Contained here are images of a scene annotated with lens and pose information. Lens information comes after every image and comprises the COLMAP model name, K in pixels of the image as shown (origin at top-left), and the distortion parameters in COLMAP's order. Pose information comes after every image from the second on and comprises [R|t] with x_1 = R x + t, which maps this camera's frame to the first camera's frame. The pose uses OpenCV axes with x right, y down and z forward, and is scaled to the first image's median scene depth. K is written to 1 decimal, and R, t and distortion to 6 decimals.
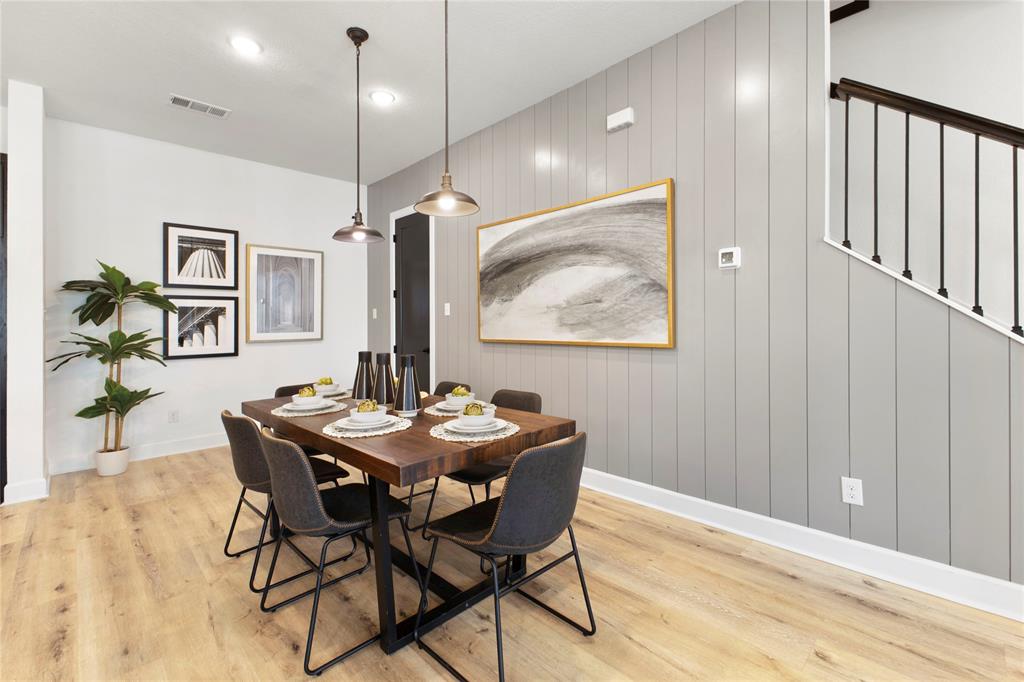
lens RADIAL K [[451.6, 0, 488.9], [0, 451.6, 332.4], [0, 0, 1]] dist [0.003620, 0.000272]
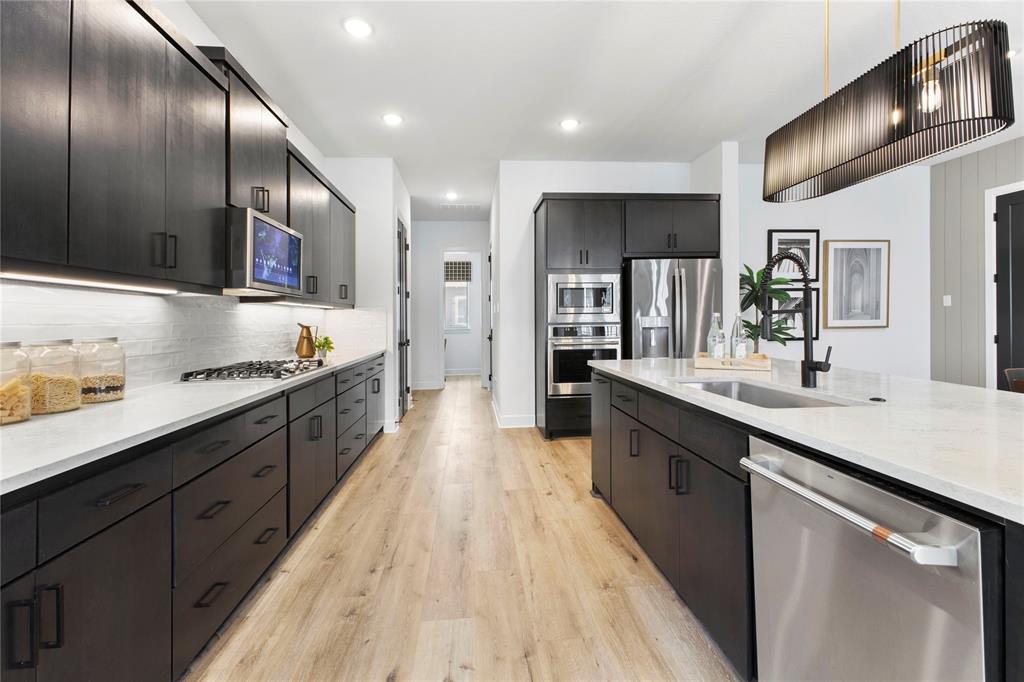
lens RADIAL K [[442.7, 0, 495.3], [0, 442.7, 316.3], [0, 0, 1]] dist [0.000834, -0.000027]
pose [[0.784347, 0.000971, -0.620321, -0.550041], [-0.008630, 0.999919, -0.009346, 0.010632], [0.620262, 0.012684, 0.784292, -0.401383]]
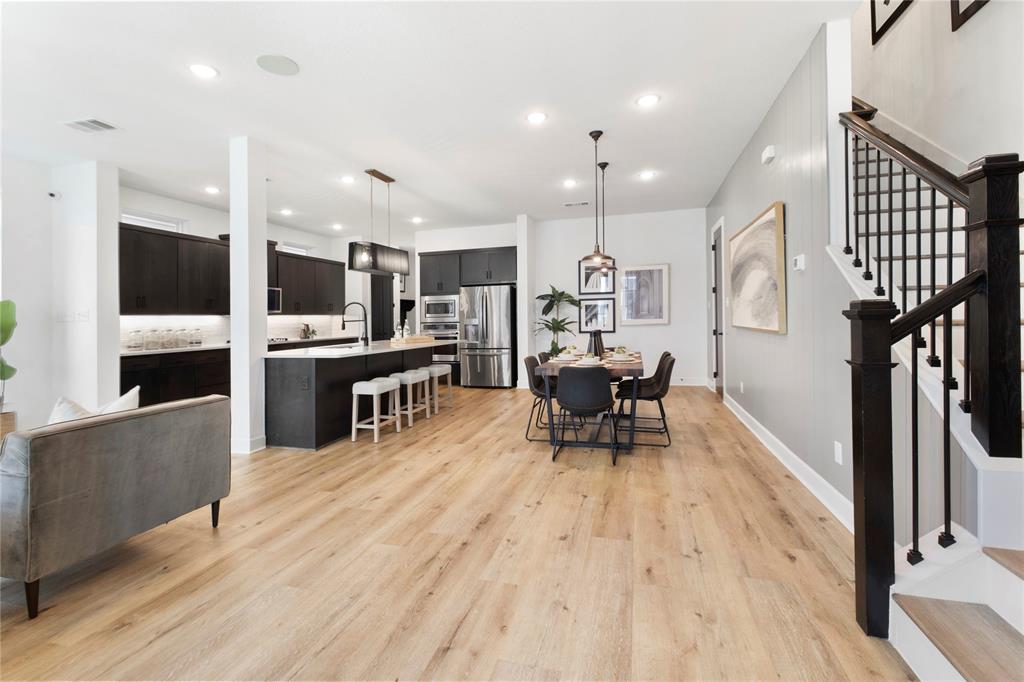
lens RADIAL K [[437.8, 0, 519.2], [0, 437.8, 321.3], [0, 0, 1]] dist [0.000979, 0.000004]
pose [[0.533879, 0.009355, -0.845509, 0.693710], [-0.001867, 0.999949, 0.009885, -0.007417], [0.845559, -0.003699, 0.533870, -0.187433]]
